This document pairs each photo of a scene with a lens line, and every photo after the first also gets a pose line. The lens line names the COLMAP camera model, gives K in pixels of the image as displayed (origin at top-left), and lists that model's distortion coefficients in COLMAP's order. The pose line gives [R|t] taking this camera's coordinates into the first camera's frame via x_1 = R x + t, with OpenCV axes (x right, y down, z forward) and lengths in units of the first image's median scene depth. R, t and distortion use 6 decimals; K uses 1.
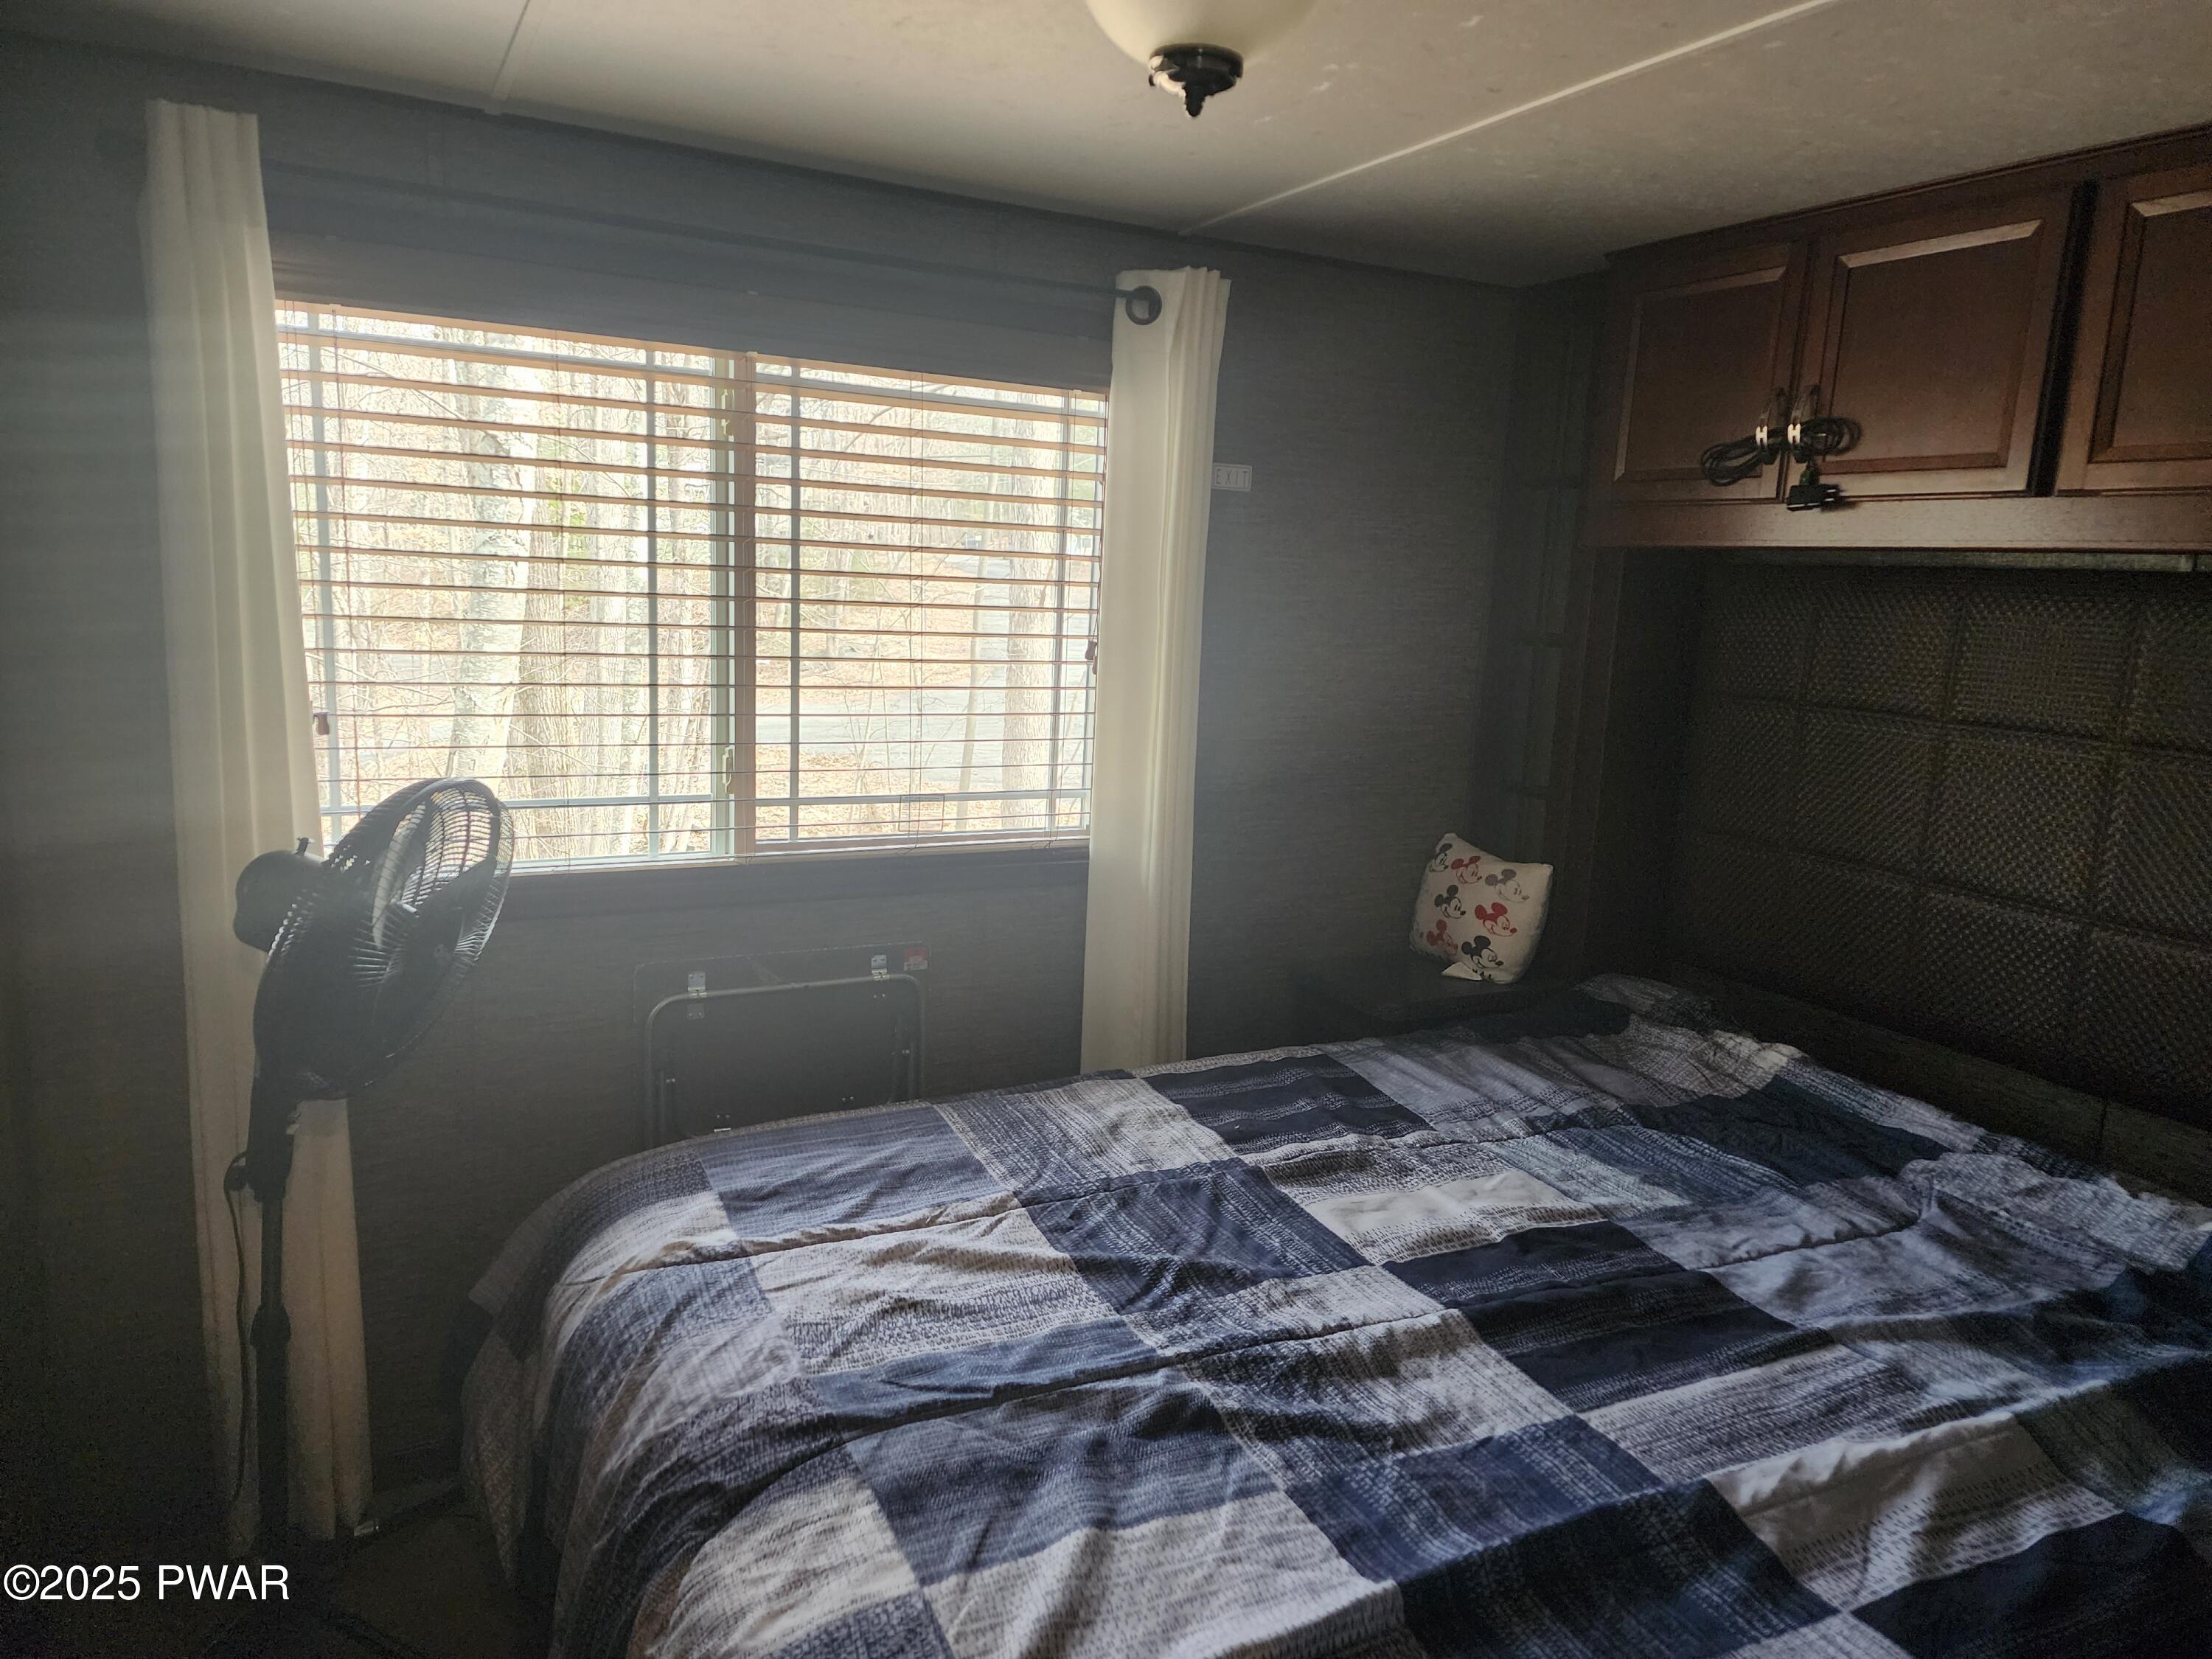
lens RADIAL K [[1485.7, 0, 1107.5], [0, 1485.7, 882.1], [0, 0, 1]] dist [-0.001906, -0.005181]
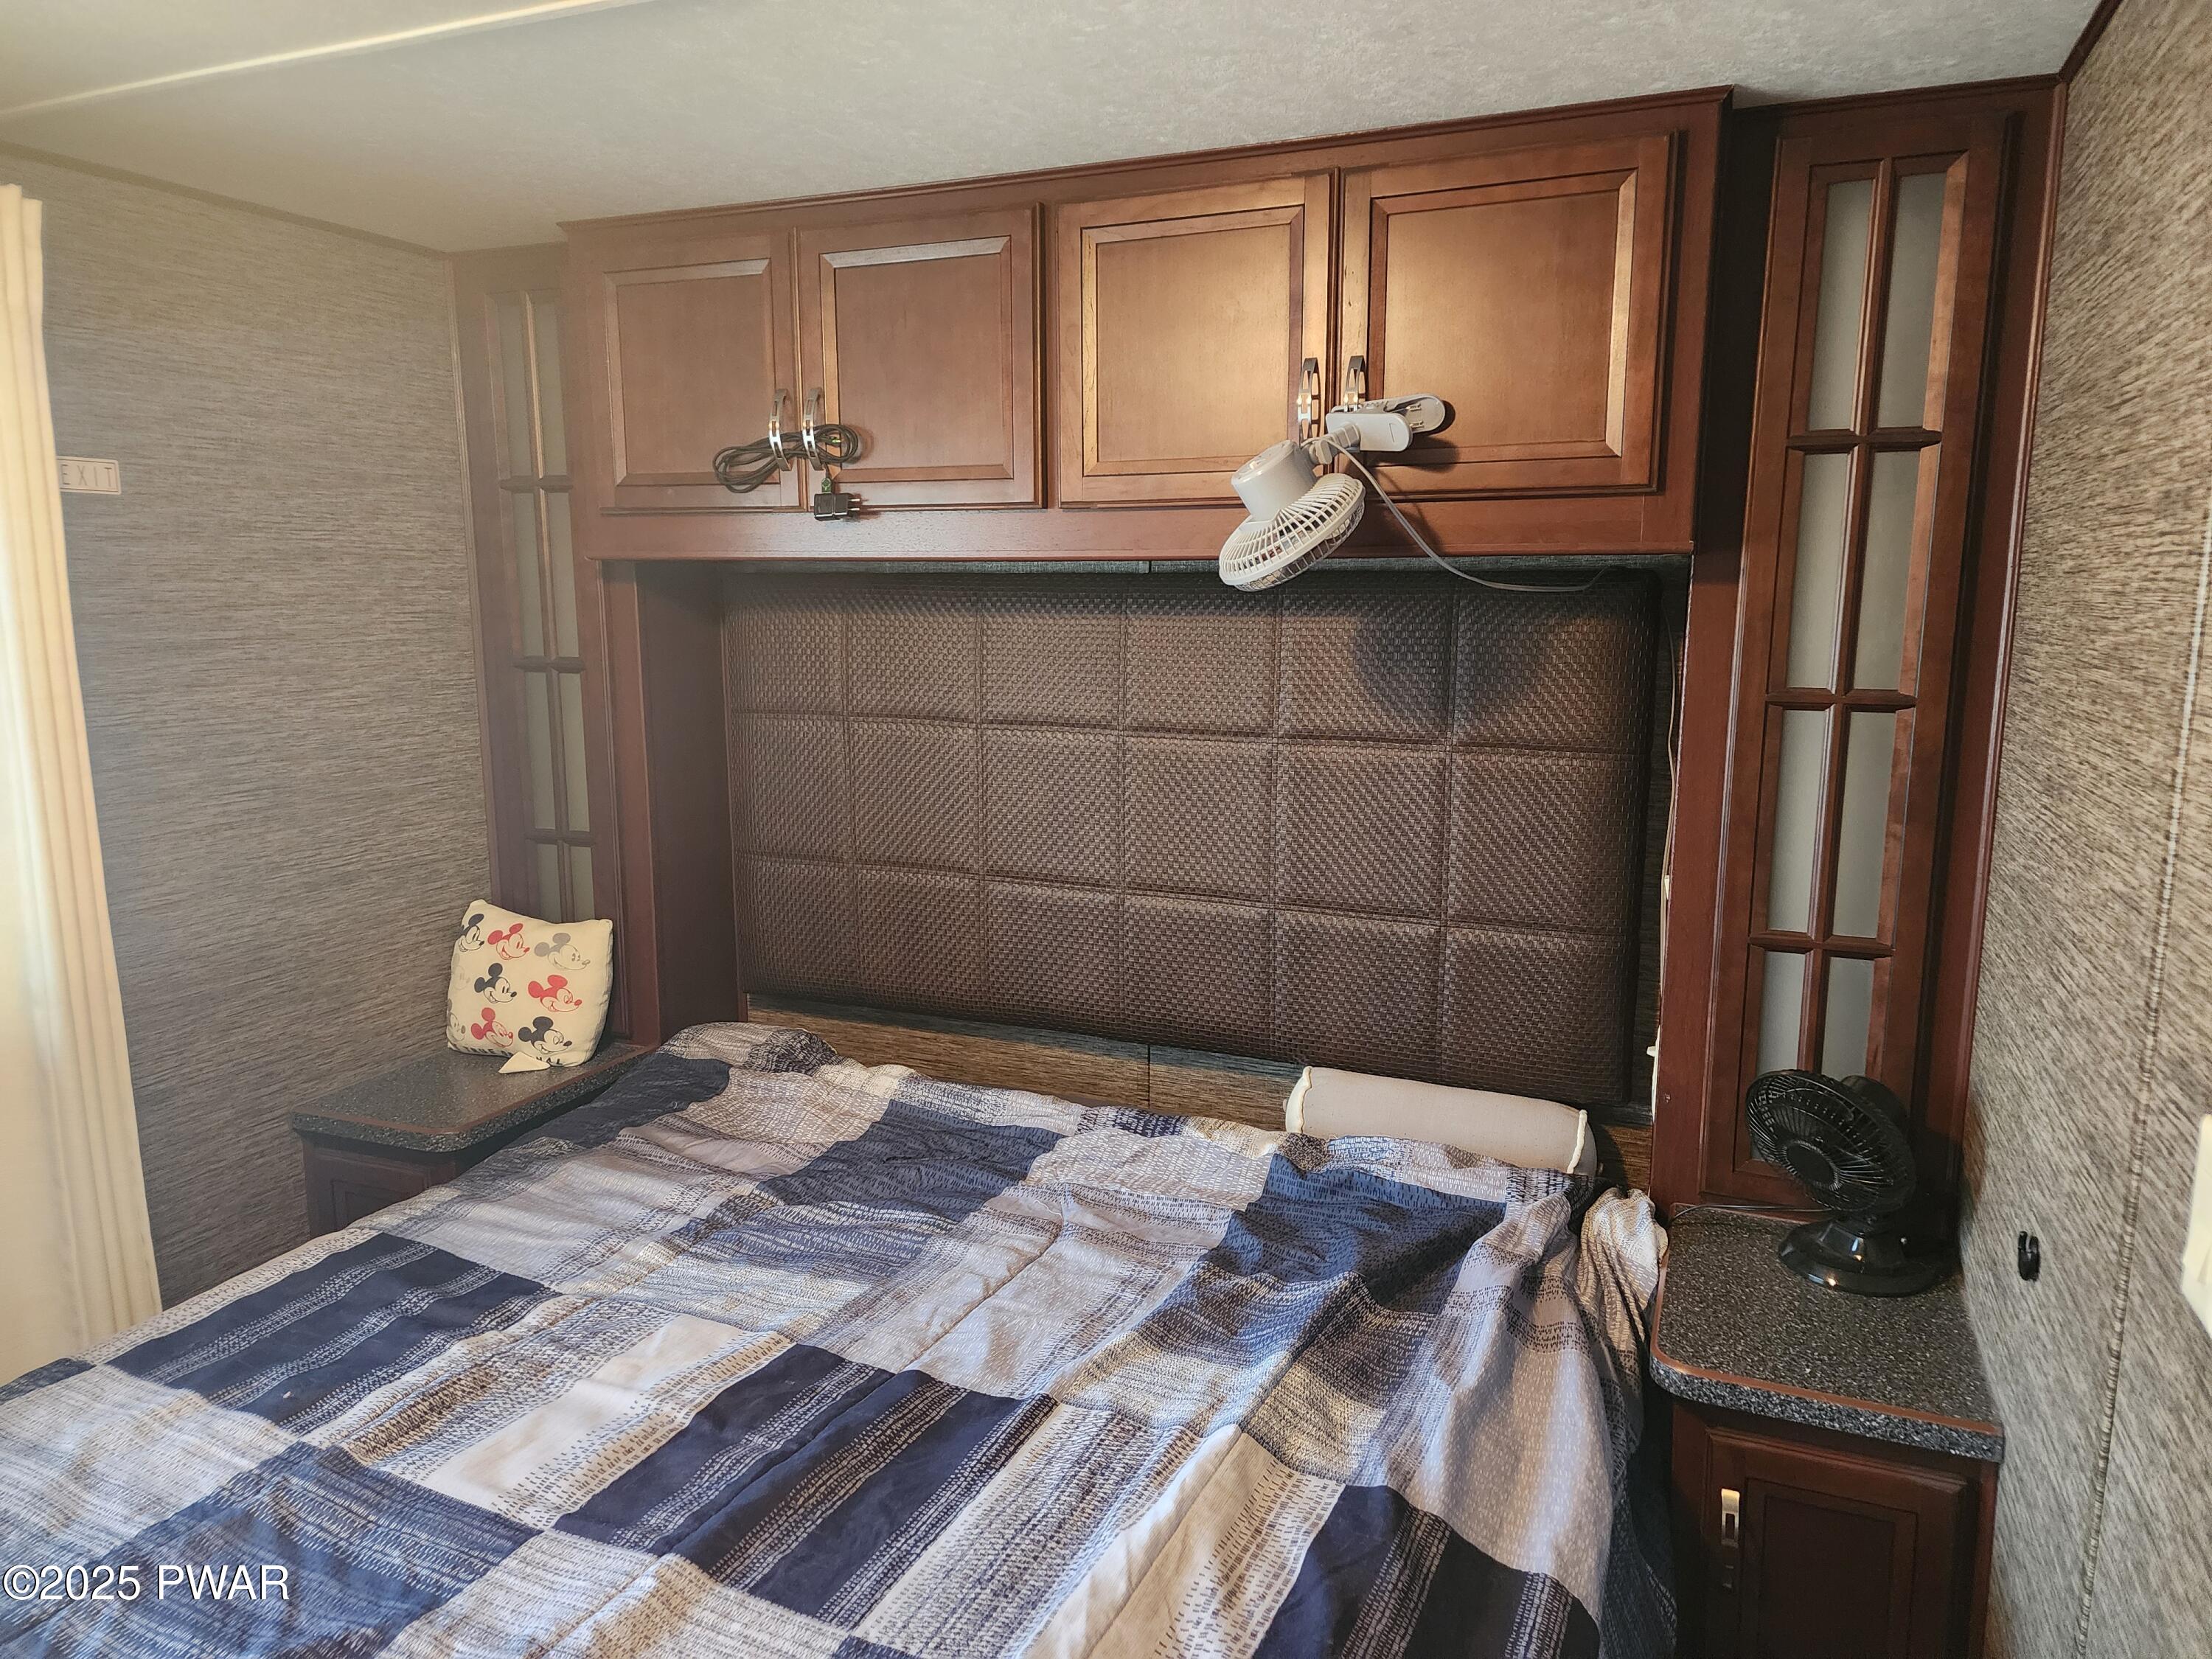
lens RADIAL K [[1487.9, 0, 1110.6], [0, 1487.9, 827.8], [0, 0, 1]] dist [0.076261, -0.064628]
pose [[0.769029, -0.141891, 0.623266, -0.022384], [0.156849, 0.987130, 0.031195, -0.058839], [-0.619671, 0.073769, 0.781387, 0.155631]]
